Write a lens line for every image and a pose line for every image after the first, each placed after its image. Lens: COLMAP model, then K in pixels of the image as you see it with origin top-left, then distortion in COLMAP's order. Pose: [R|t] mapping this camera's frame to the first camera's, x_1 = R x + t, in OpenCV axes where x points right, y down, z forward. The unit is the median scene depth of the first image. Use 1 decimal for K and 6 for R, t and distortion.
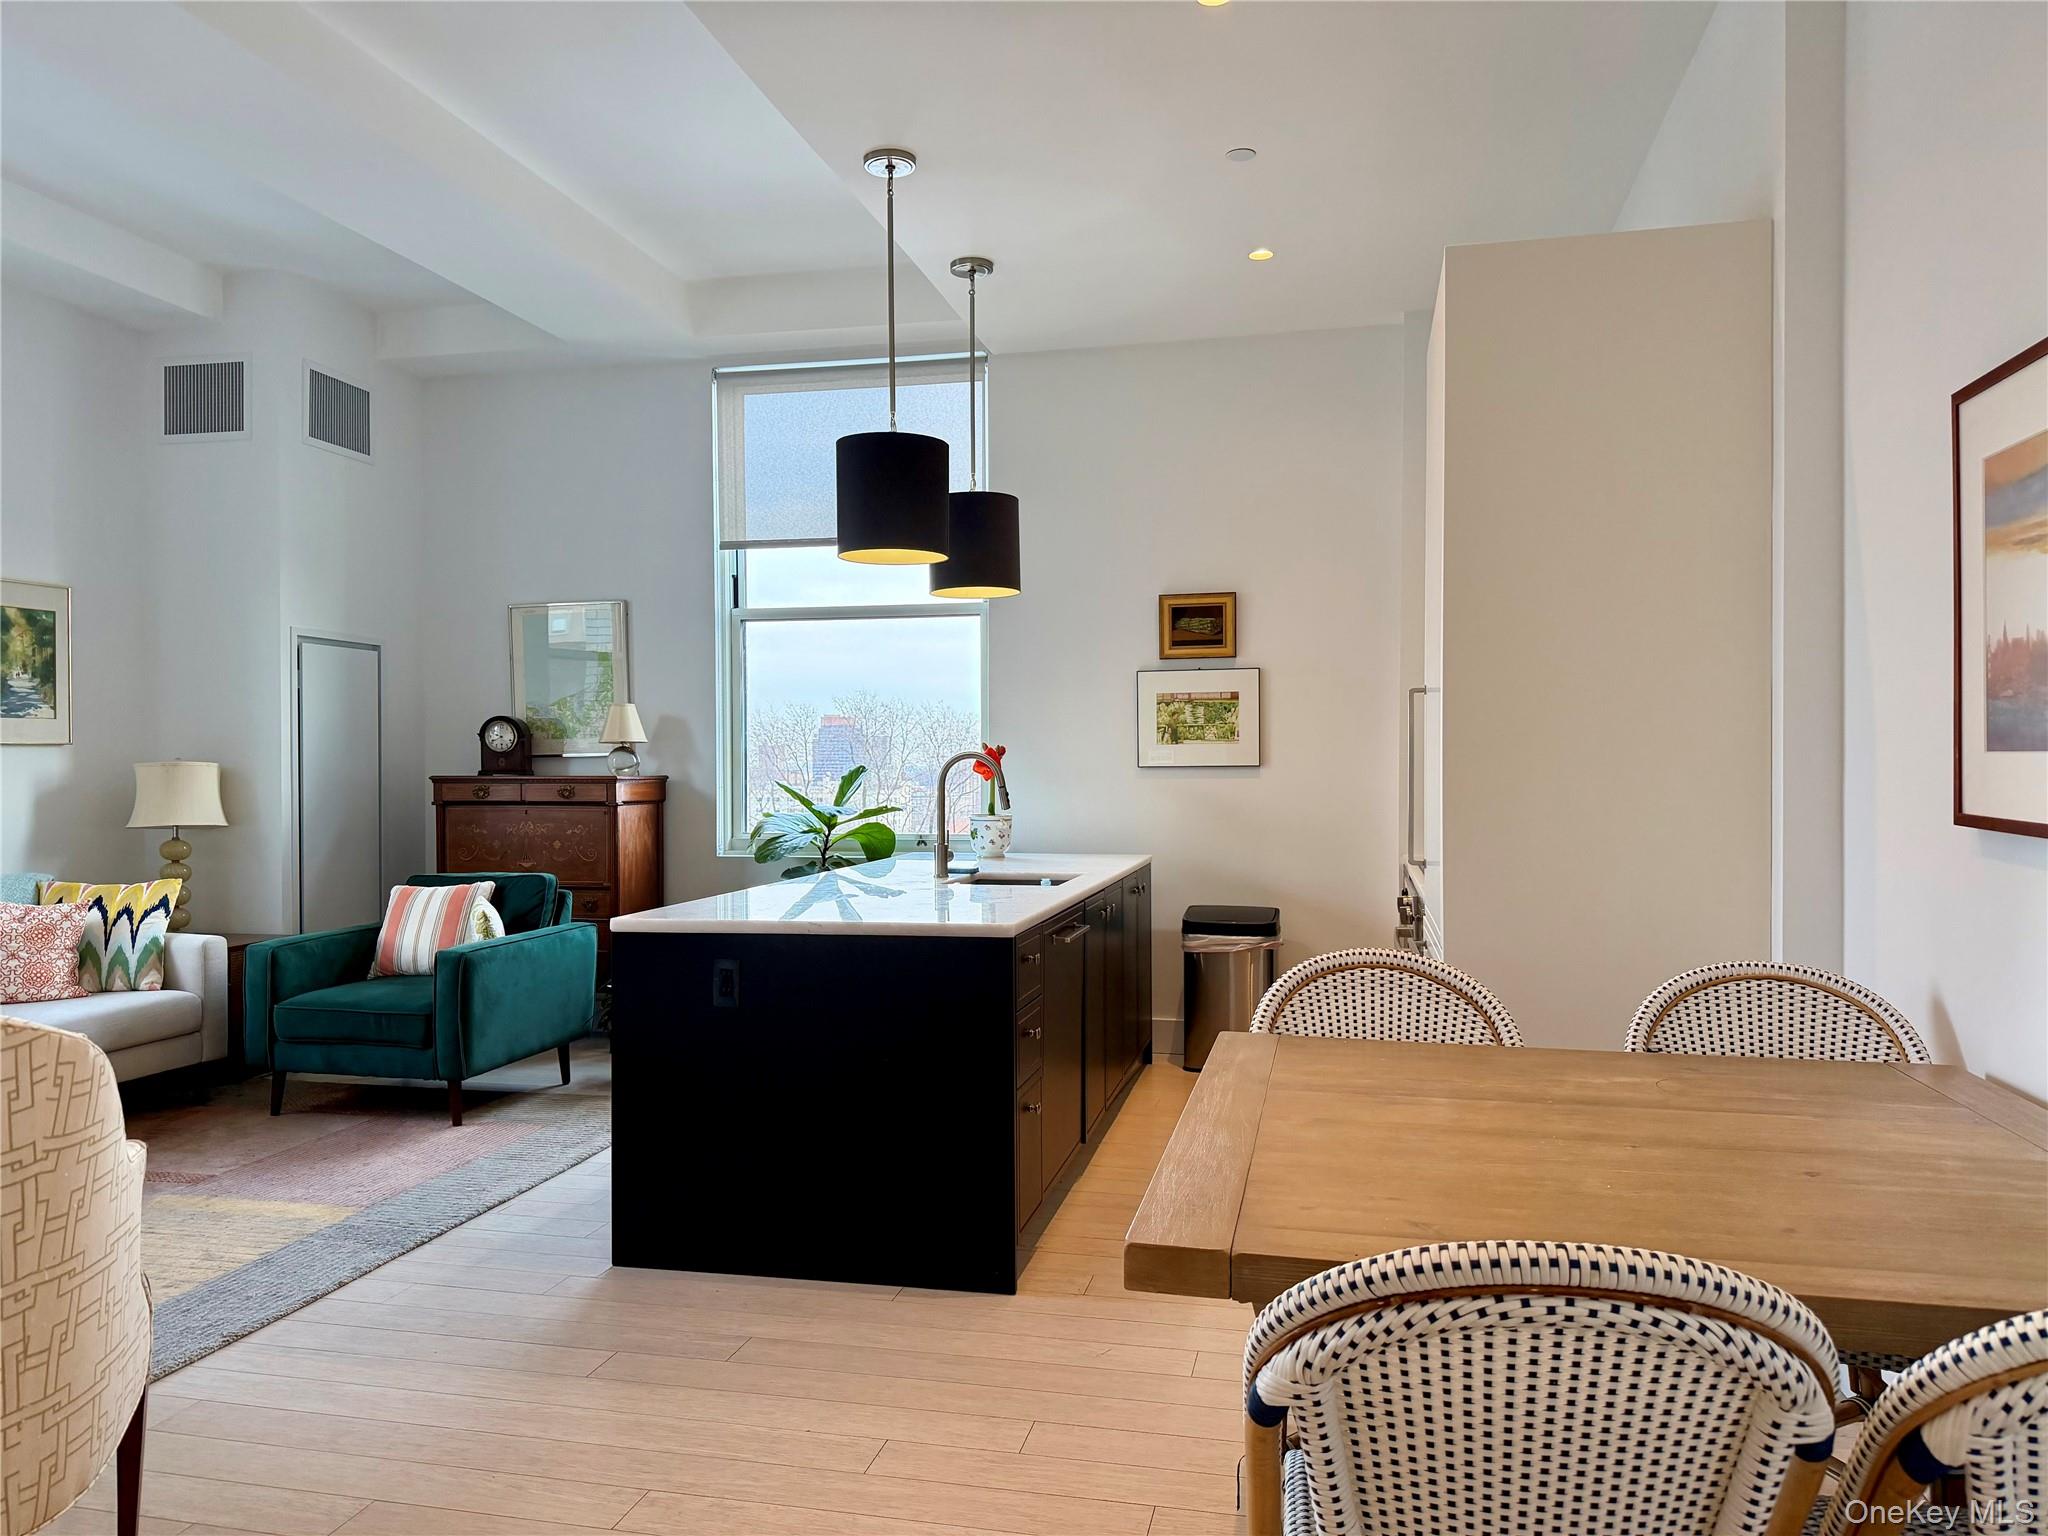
lens RADIAL K [[1429.2, 0, 1028.4], [0, 1429.2, 780.5], [0, 0, 1]] dist [0.067043, -0.084510]
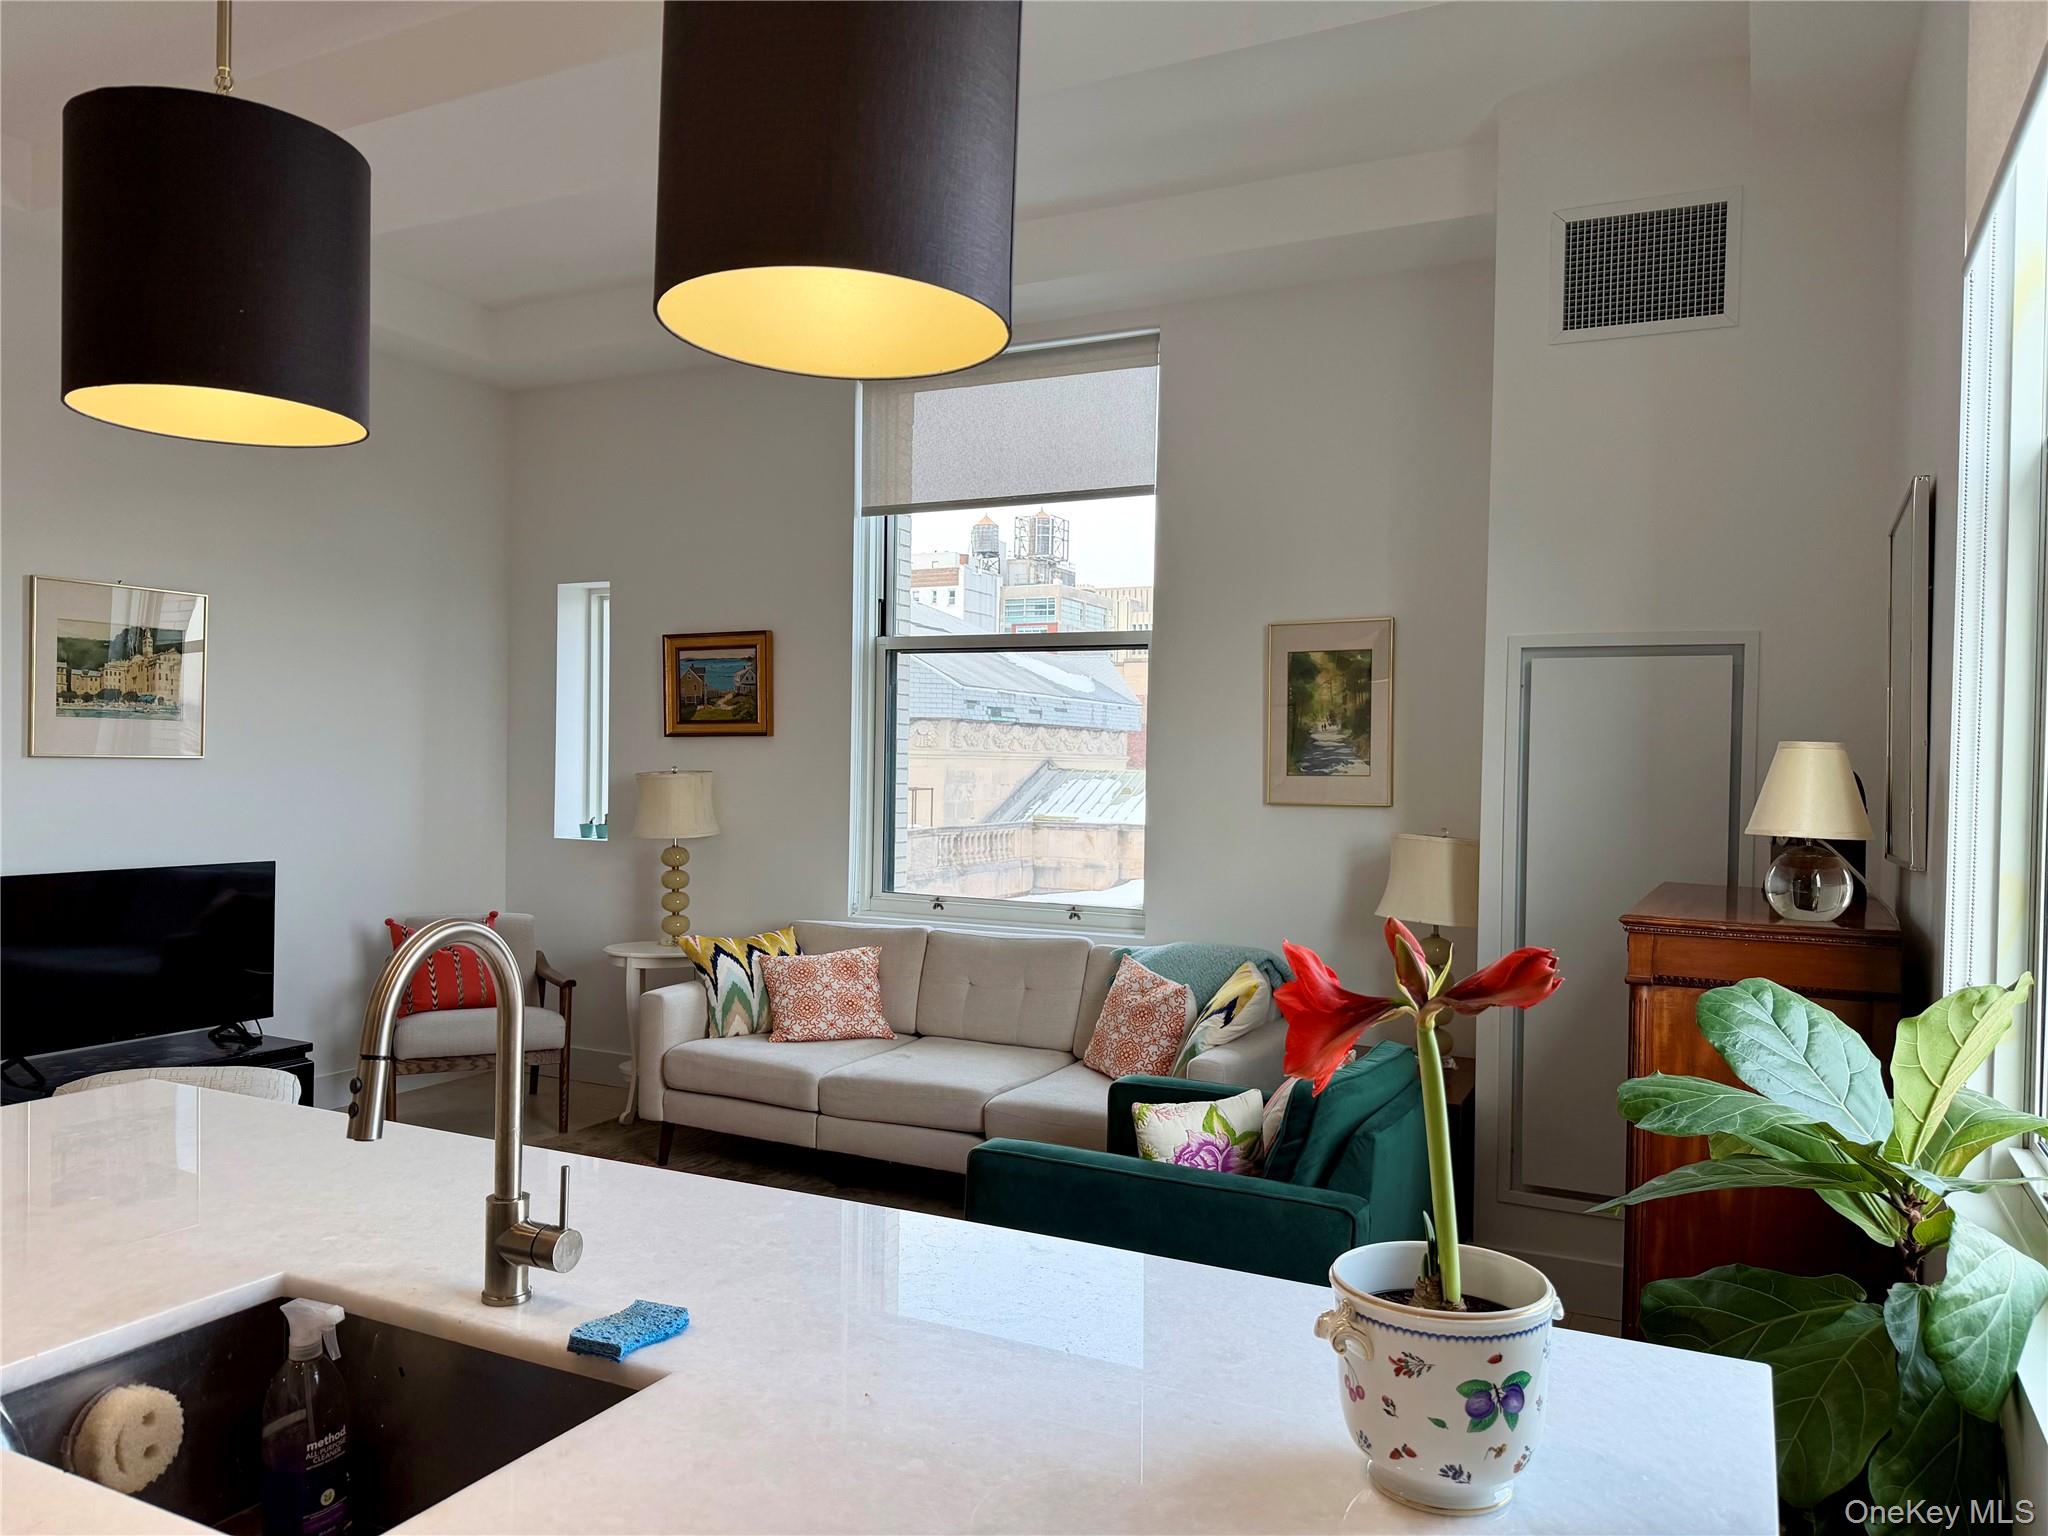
lens RADIAL K [[1429.2, 0, 1020.5], [0, 1429.2, 772.5], [0, 0, 1]] dist [0.067043, -0.084510]
pose [[-0.249264, 0.007281, -0.968408, 0.185042], [-0.026529, 0.999545, 0.014343, -0.048472], [0.968072, 0.029266, -0.248958, 0.959285]]
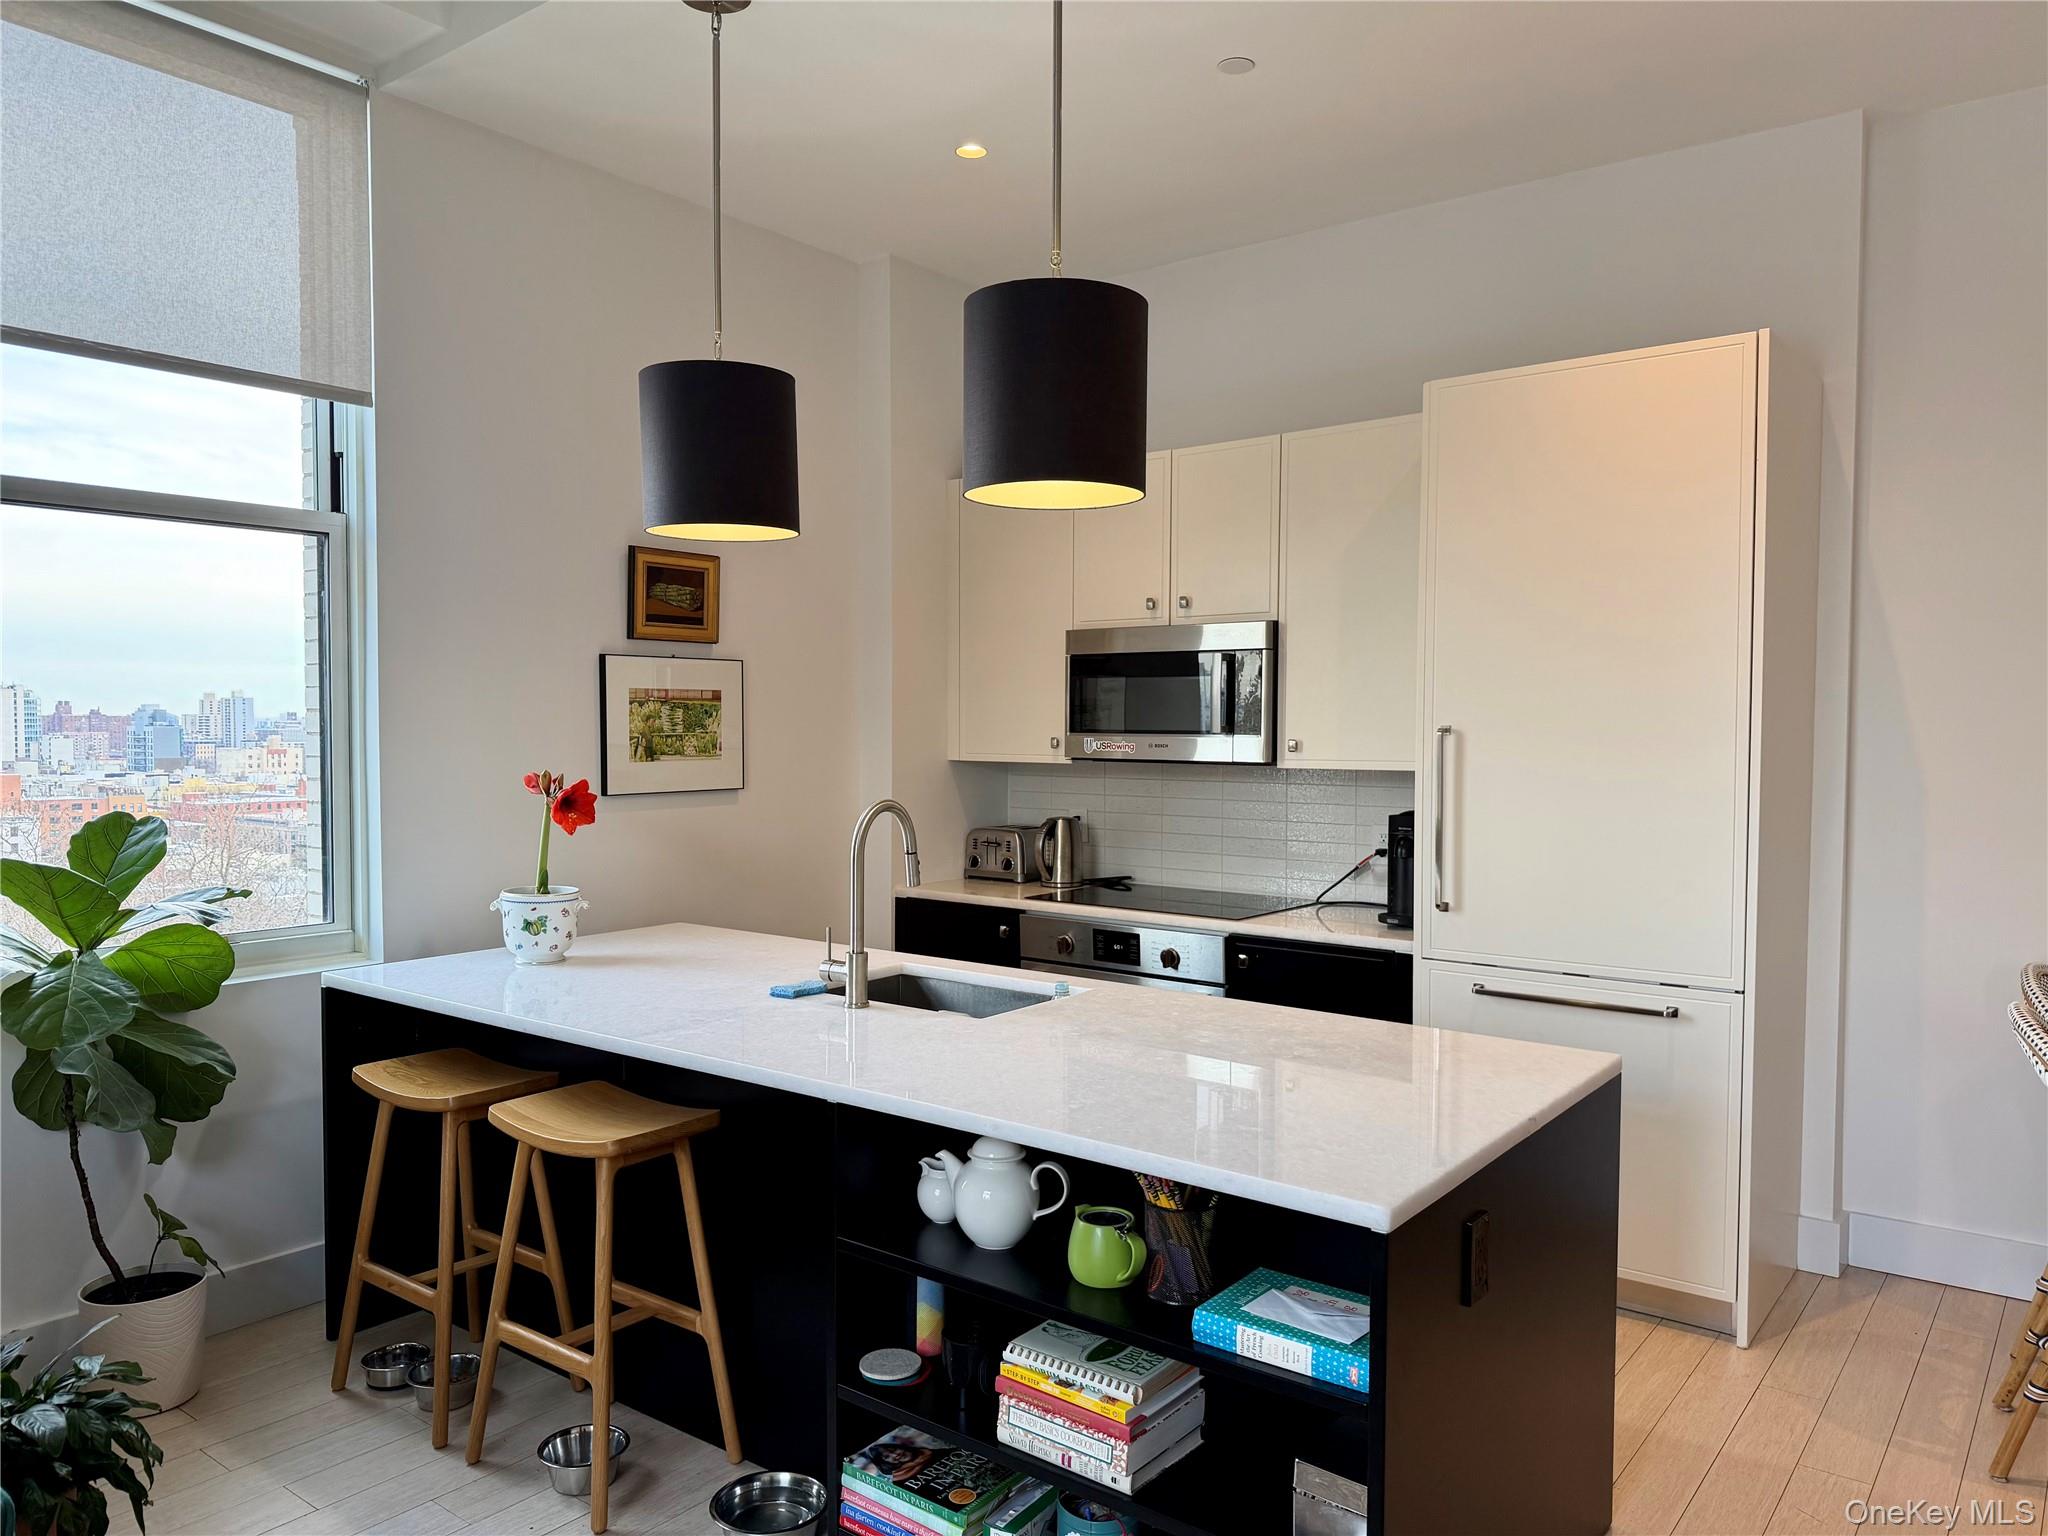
lens RADIAL K [[1429.2, 0, 1028.9], [0, 1429.2, 780.4], [0, 0, 1]] dist [0.067043, -0.084510]
pose [[0.428361, -0.033886, 0.902972, -0.466646], [0.003934, 0.999357, 0.035636, -0.041839], [-0.903599, -0.011712, 0.428219, 0.543431]]
